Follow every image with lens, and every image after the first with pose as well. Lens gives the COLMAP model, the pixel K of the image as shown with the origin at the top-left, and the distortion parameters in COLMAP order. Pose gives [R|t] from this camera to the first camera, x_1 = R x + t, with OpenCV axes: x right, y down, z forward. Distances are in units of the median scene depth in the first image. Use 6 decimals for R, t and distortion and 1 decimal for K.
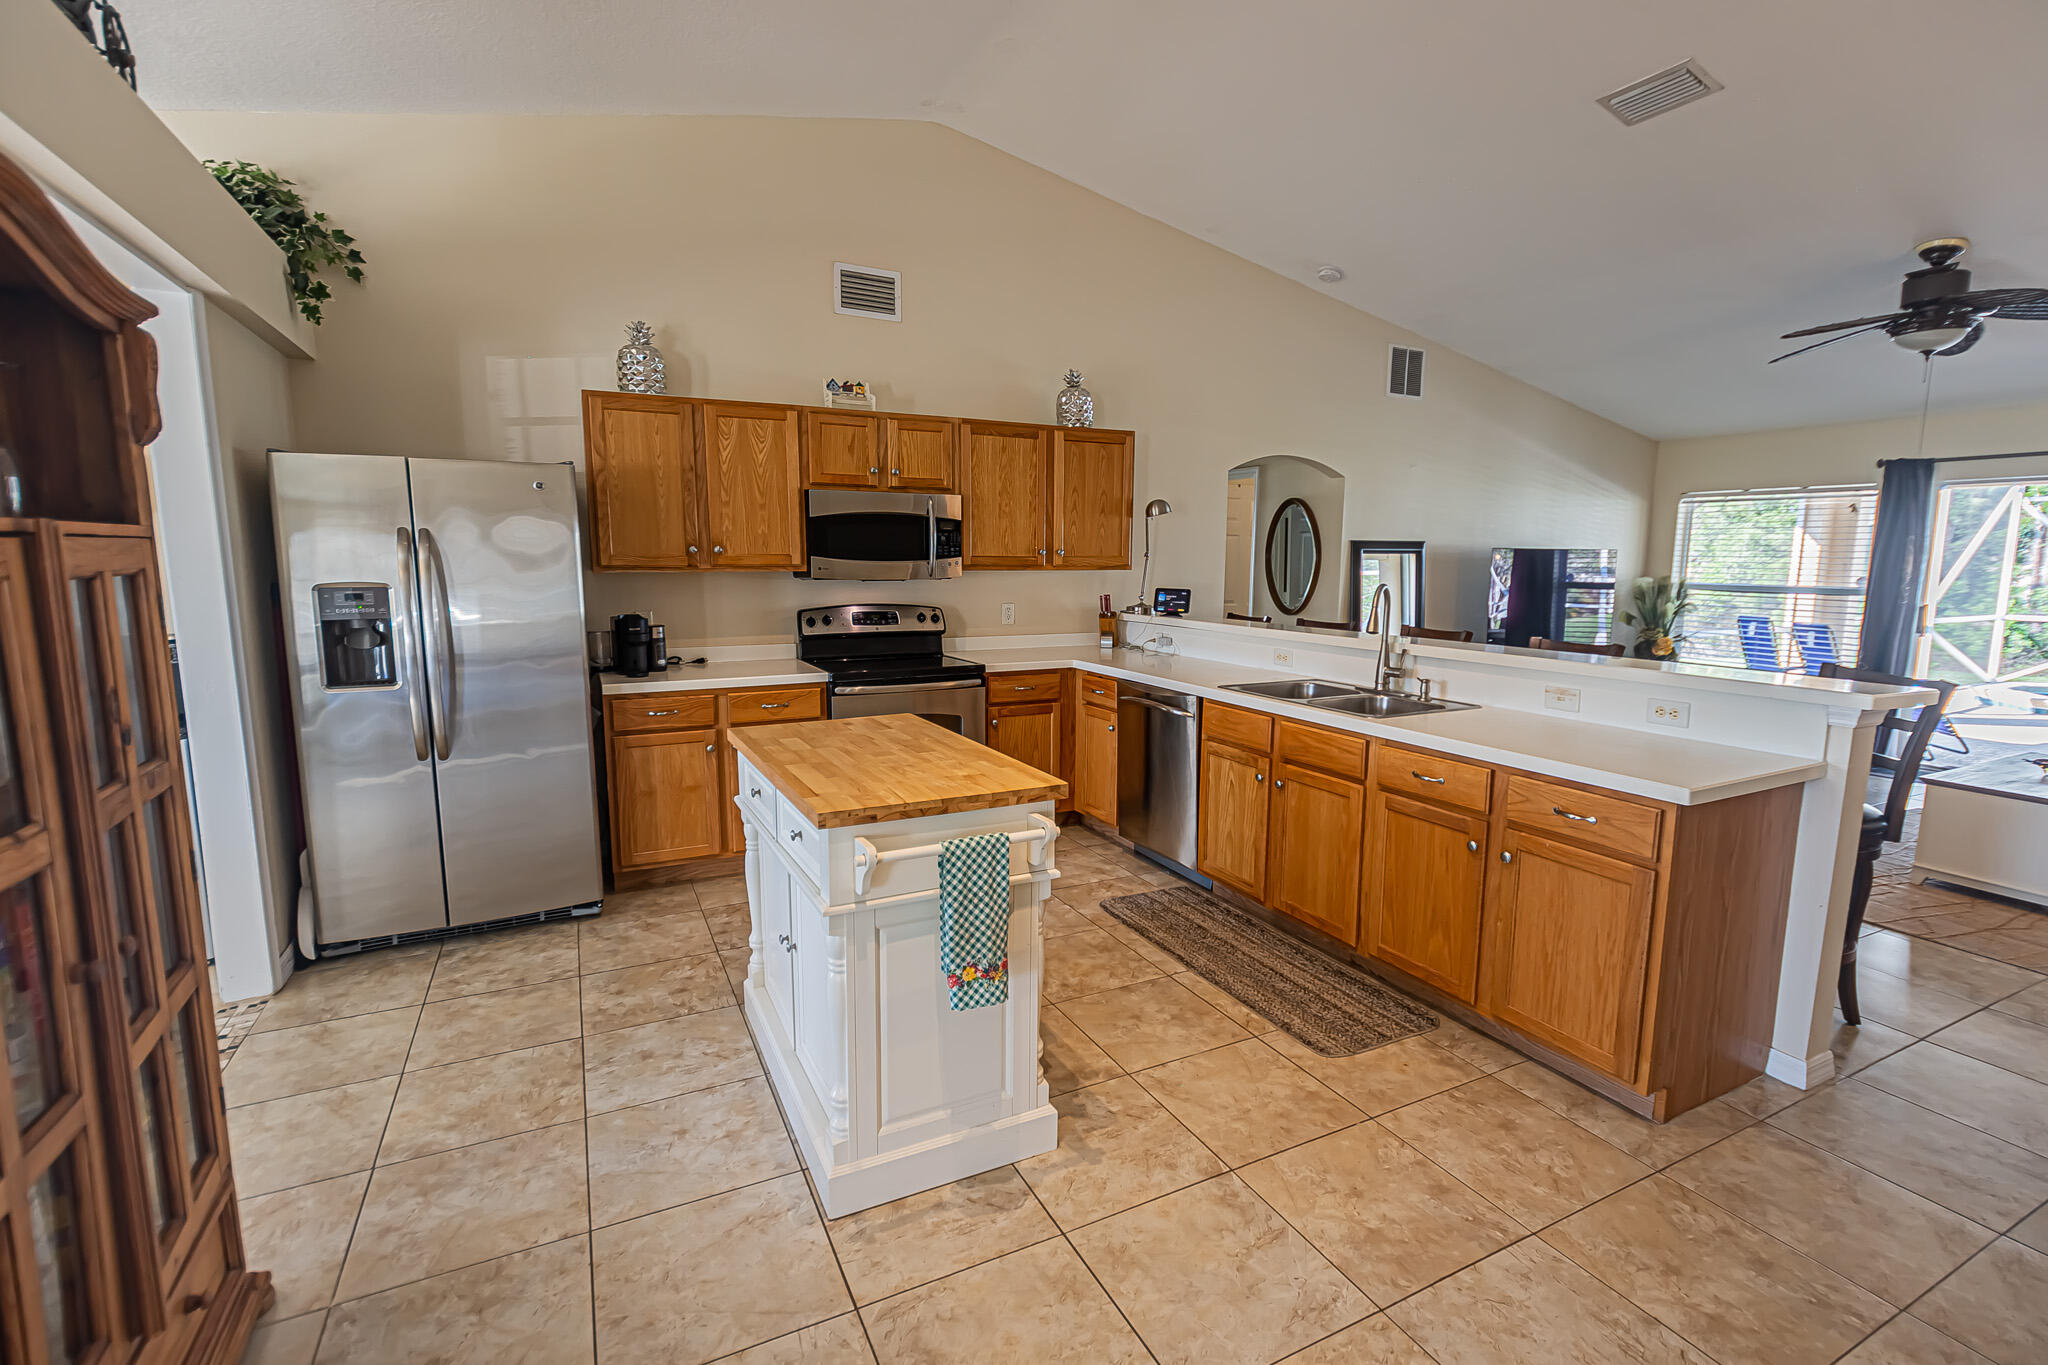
lens RADIAL K [[941.4, 0, 1040.5], [0, 941.4, 687.5], [0, 0, 1]] dist [-0.007147, 0.004225]
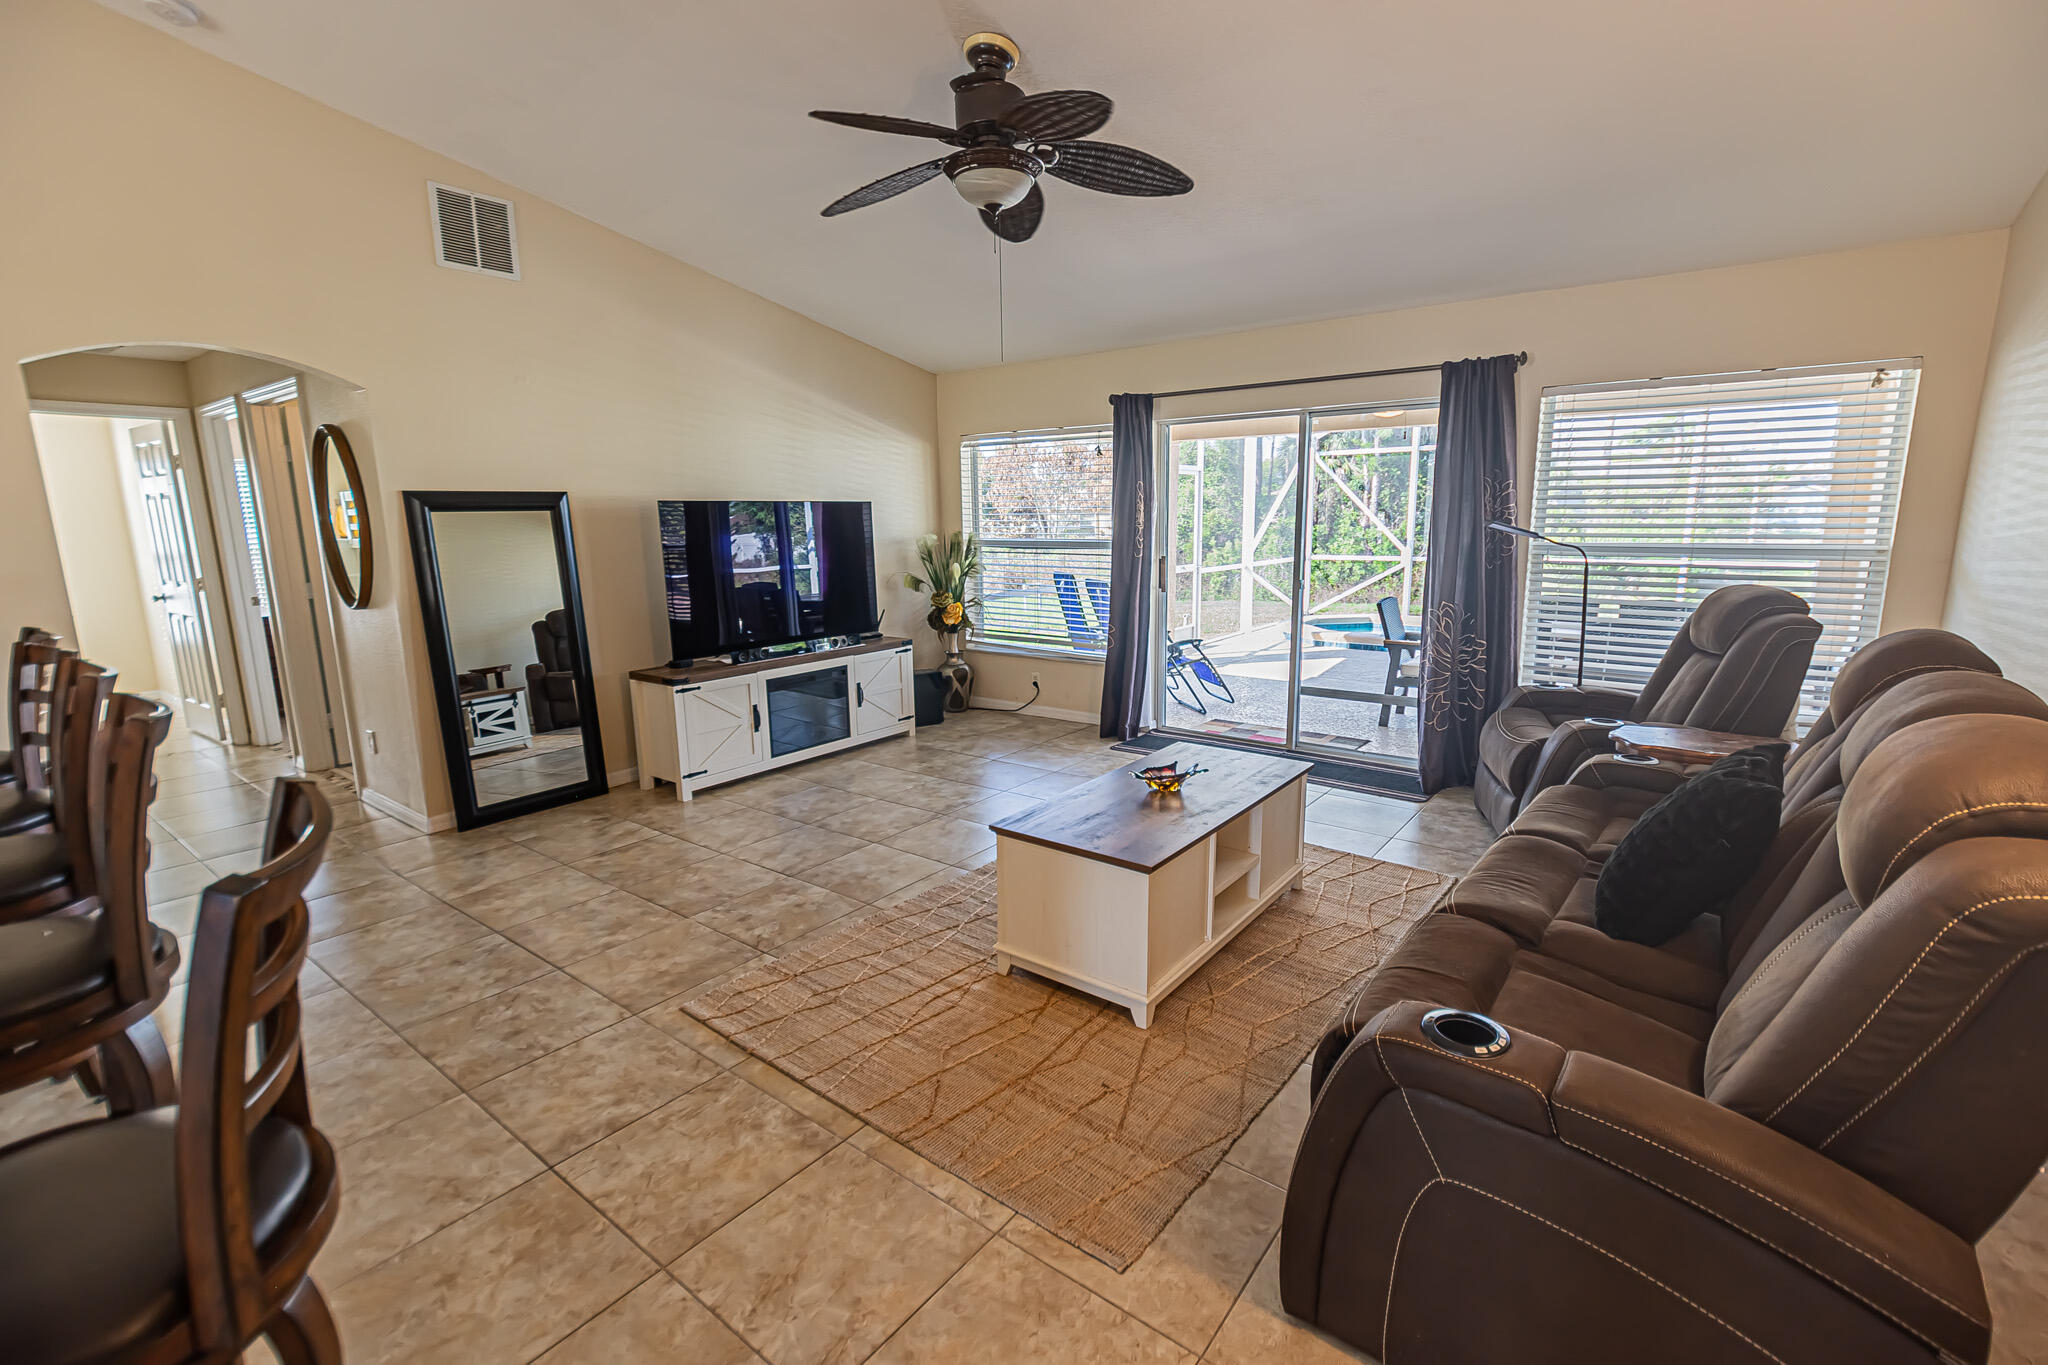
lens RADIAL K [[898.8, 0, 1024.0], [0, 898.8, 682.5], [0, 0, 1]] dist [0.001858, -0.000624]
pose [[0.906439, -0.095914, 0.411302, 0.592096], [0.074600, 0.994919, 0.067608, -0.050390], [-0.415697, -0.030599, 0.908988, 0.344065]]
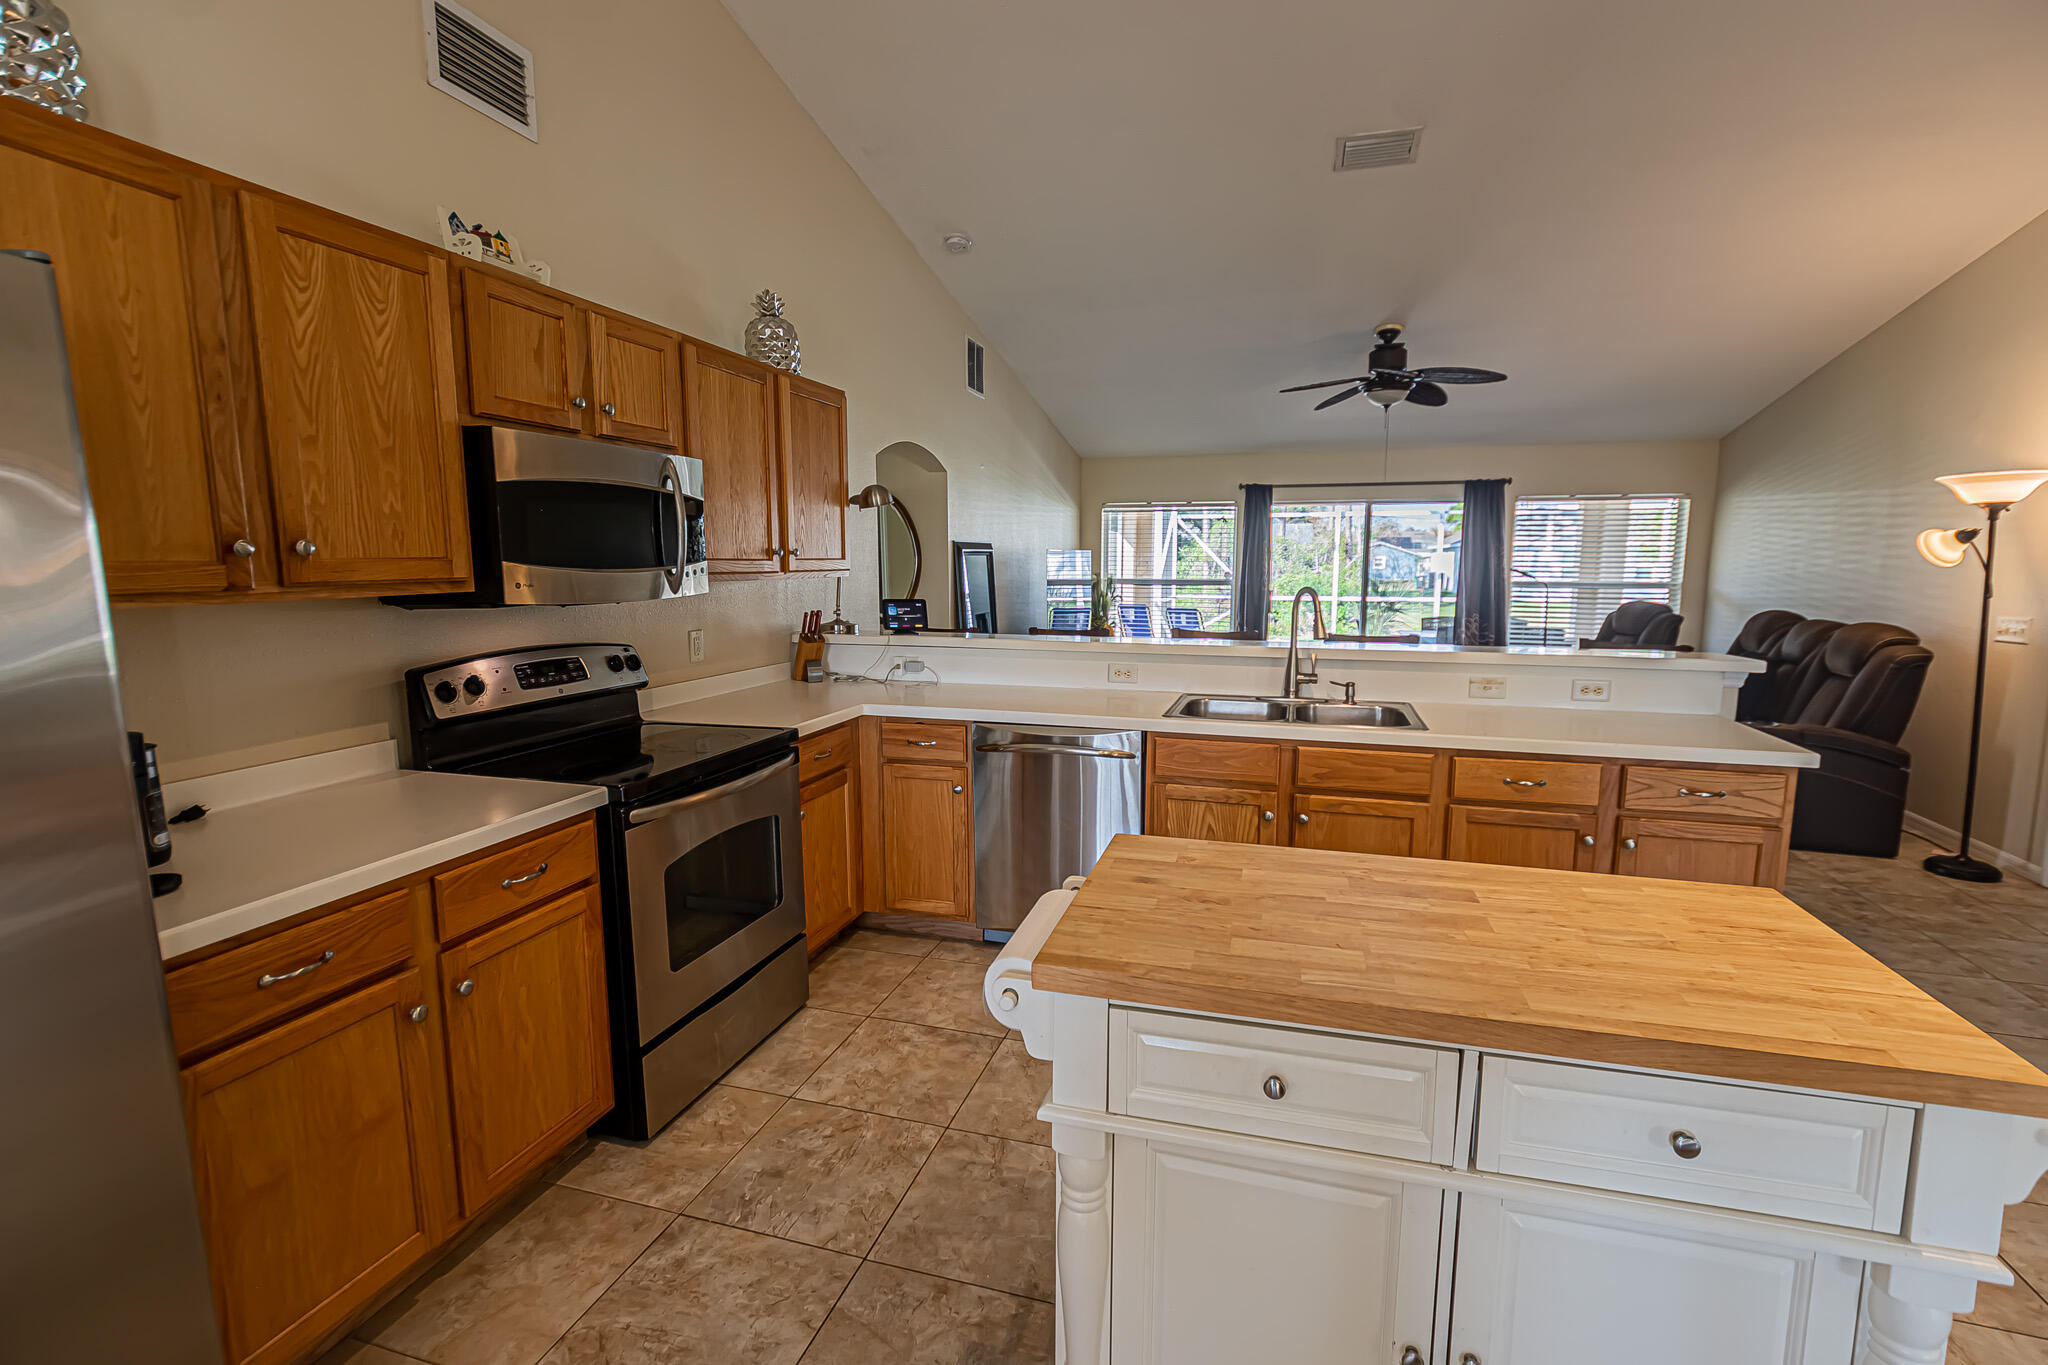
lens RADIAL K [[919.8, 0, 1030.8], [0, 919.8, 684.0], [0, 0, 1]] dist [0.000021, -0.000804]
pose [[0.684174, -0.103283, 0.721969, -0.379388], [0.103518, 0.993652, 0.044050, -0.062172], [-0.721935, 0.044599, 0.690522, 0.426599]]
